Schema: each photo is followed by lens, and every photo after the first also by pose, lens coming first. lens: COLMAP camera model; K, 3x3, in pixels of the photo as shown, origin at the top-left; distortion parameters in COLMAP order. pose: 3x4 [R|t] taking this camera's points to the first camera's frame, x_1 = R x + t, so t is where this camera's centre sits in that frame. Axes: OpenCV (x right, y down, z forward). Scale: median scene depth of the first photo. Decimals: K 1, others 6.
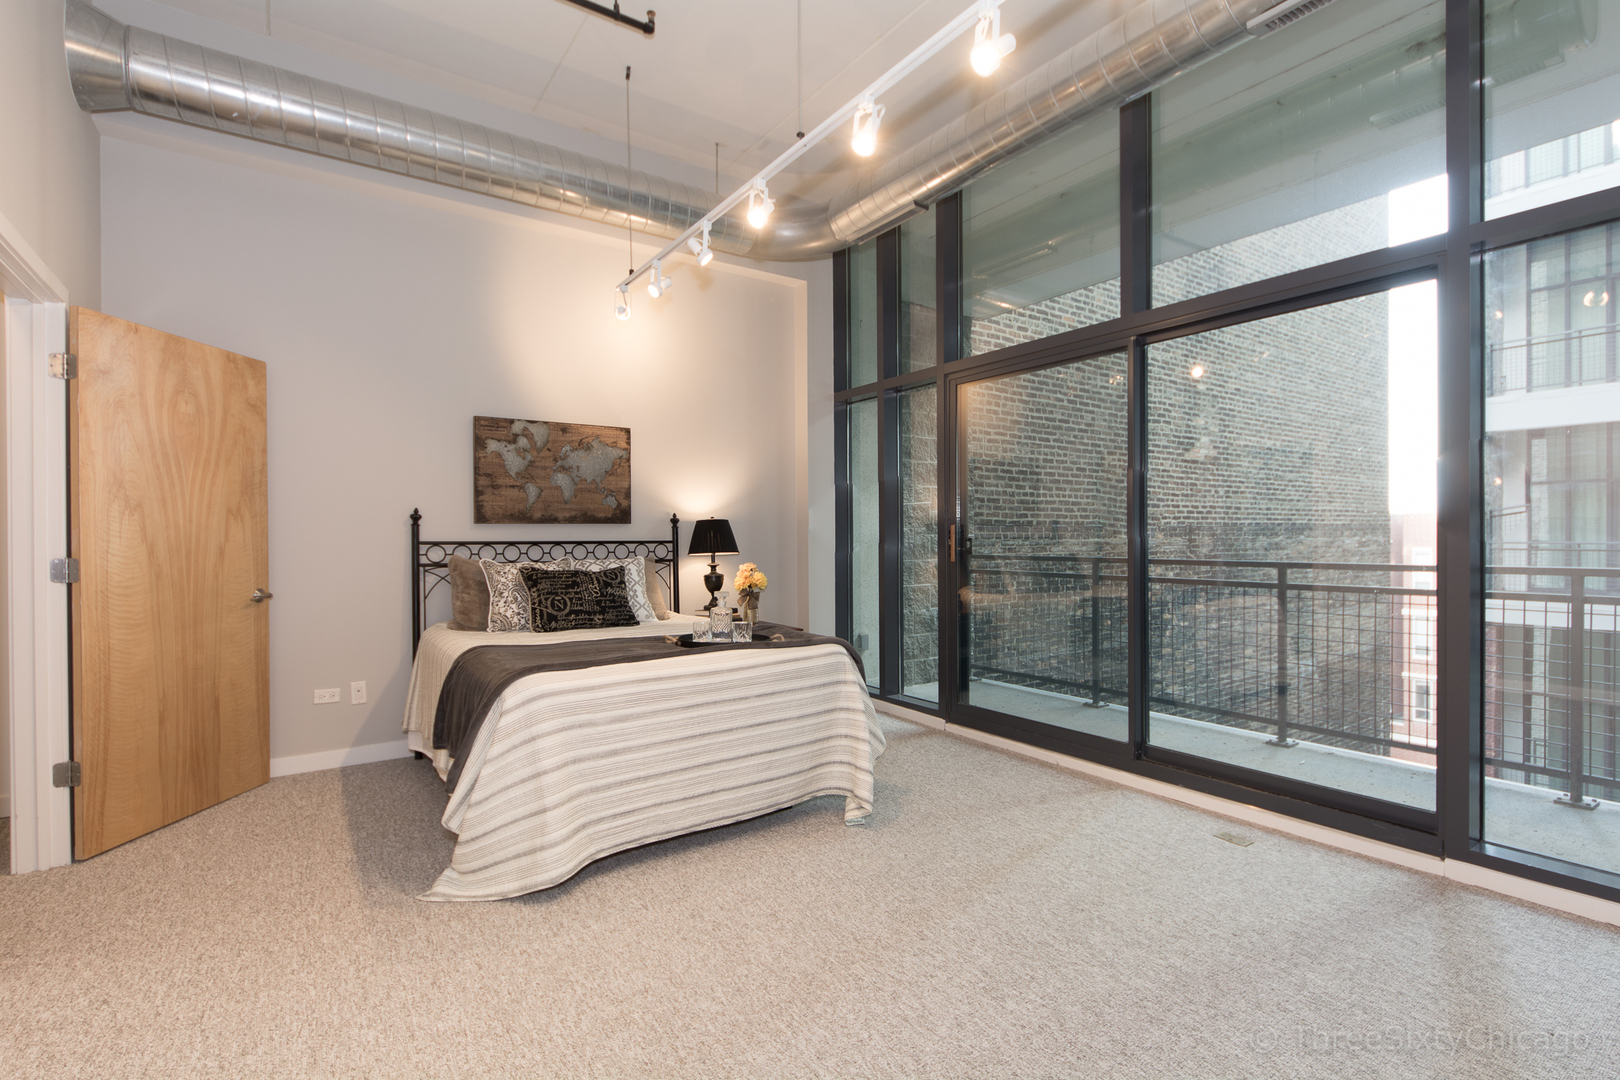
lens RADIAL K [[767.1, 0, 817.0], [0, 767.1, 539.6], [0, 0, 1]] dist [-0.001473, -0.001034]
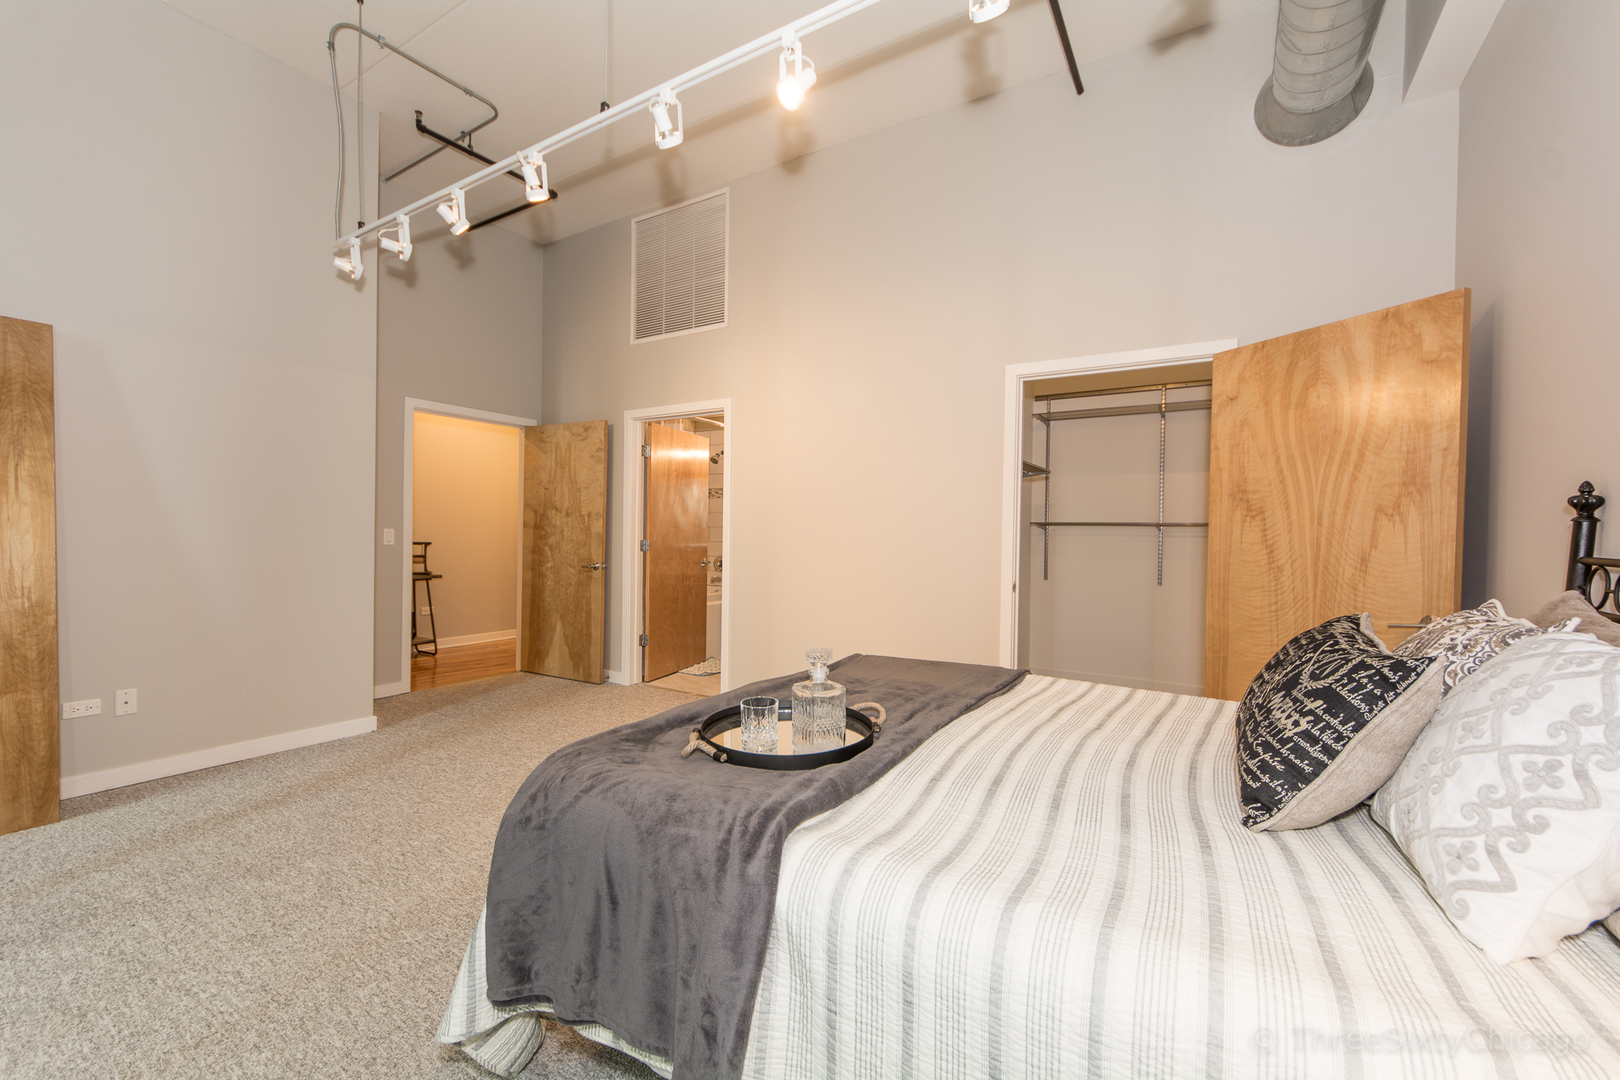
lens RADIAL K [[658.4, 0, 815.1], [0, 658.4, 540.0], [0, 0, 1]] dist [-0.000877, -0.000085]
pose [[-0.921328, -0.006399, -0.388733, 0.037345], [-0.014889, 0.999712, 0.018831, -0.007955], [0.388500, 0.023137, -0.921158, 1.180481]]
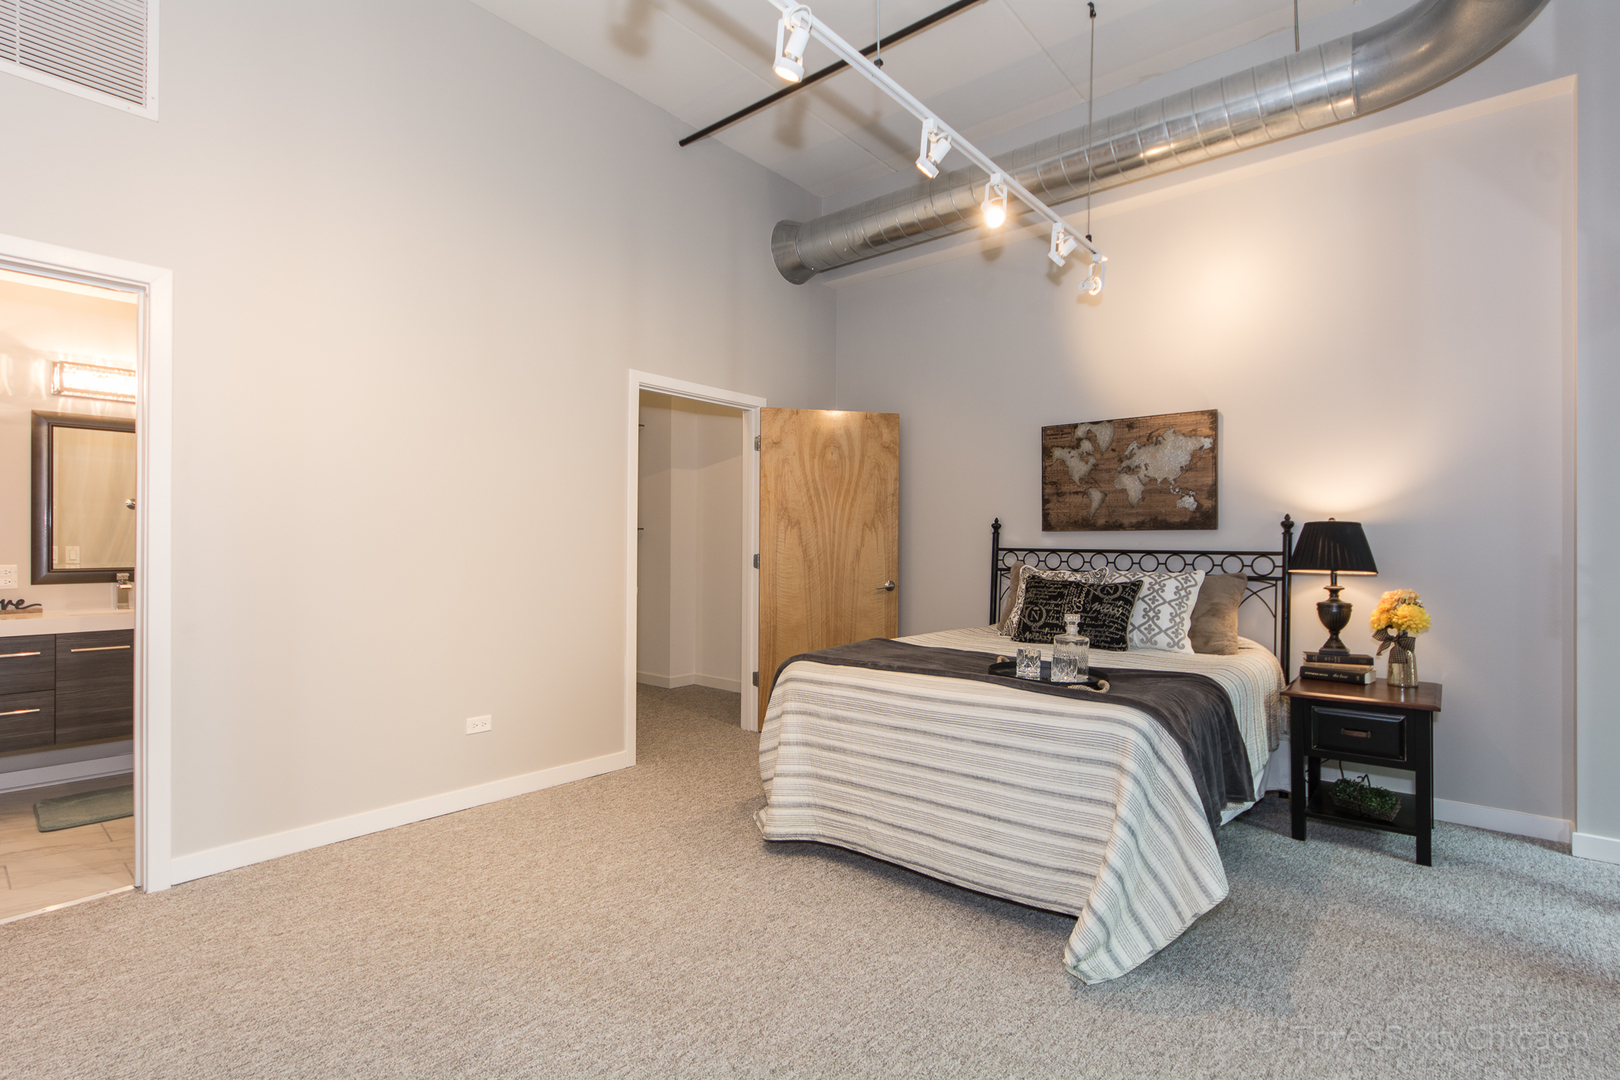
lens RADIAL K [[767.1, 0, 819.7], [0, 767.1, 538.8], [0, 0, 1]] dist [-0.001473, -0.001034]
pose [[0.253173, -0.000155, -0.967421, 0.493296], [-0.011680, 0.999927, -0.003217, -0.004242], [0.967350, 0.012114, 0.253153, 0.469651]]
